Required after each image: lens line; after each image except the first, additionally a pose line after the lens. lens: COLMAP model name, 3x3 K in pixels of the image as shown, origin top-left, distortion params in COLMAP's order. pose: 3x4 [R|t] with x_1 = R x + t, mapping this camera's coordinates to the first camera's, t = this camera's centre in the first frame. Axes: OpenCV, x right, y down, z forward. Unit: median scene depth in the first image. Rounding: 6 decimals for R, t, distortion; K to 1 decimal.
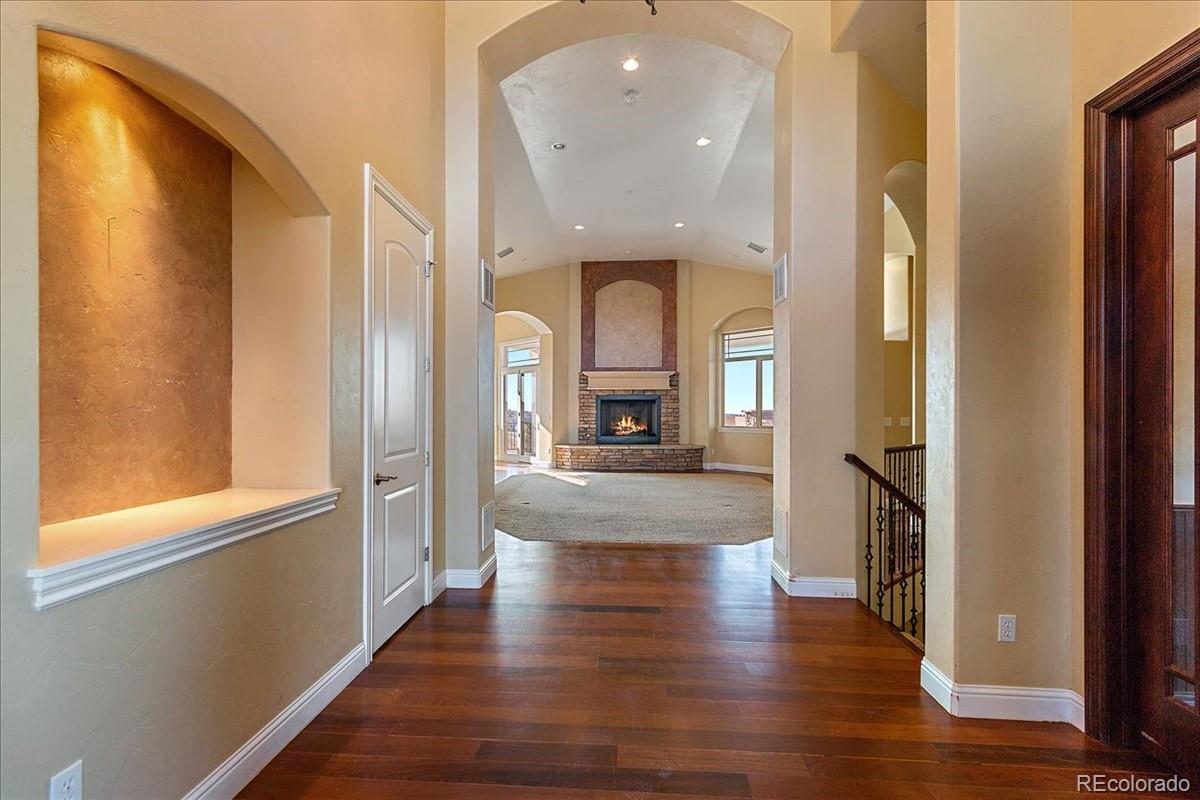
lens RADIAL K [[544.9, 0, 590.8], [0, 544.9, 410.8], [0, 0, 1]] dist [0.004986, -0.001311]
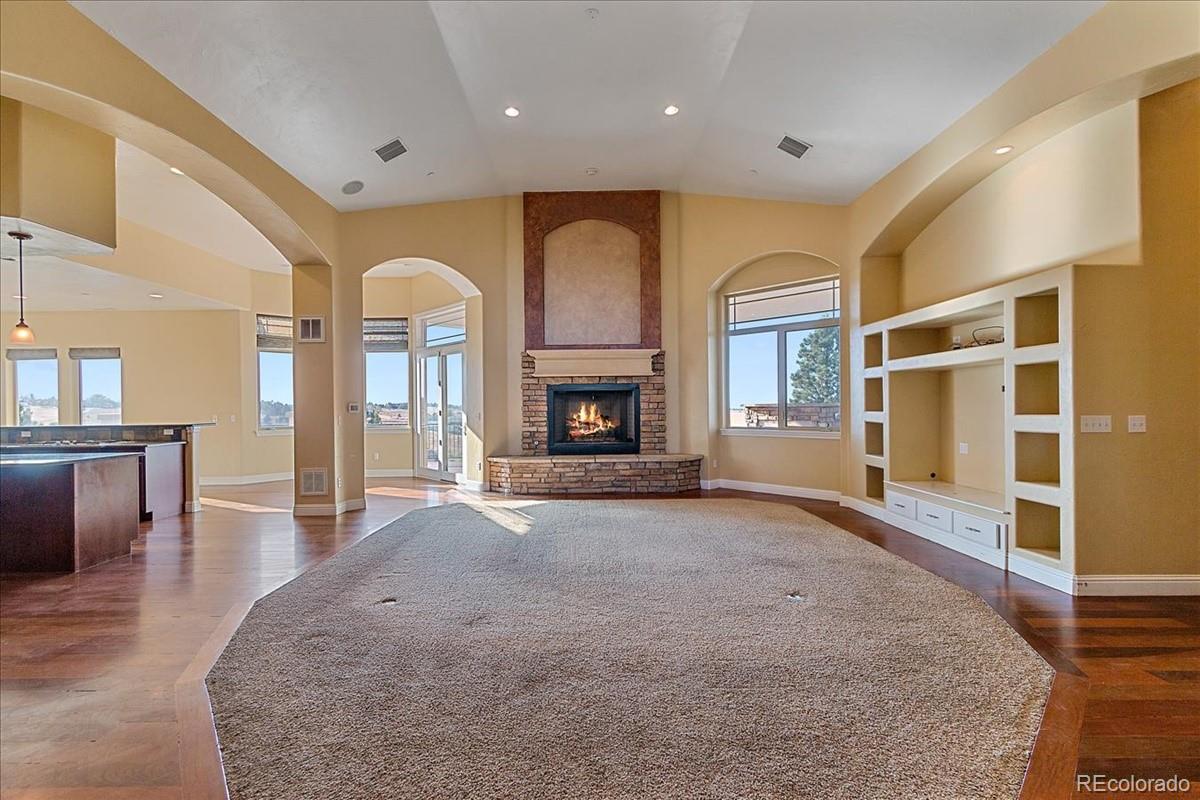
lens RADIAL K [[544.9, 0, 601.1], [0, 544.9, 406.5], [0, 0, 1]] dist [0.004986, -0.001311]
pose [[0.996454, -0.011310, 0.083380, 0.020471], [0.011190, 0.999936, 0.001913, -0.001345], [-0.083396, -0.000973, 0.996516, 0.304902]]
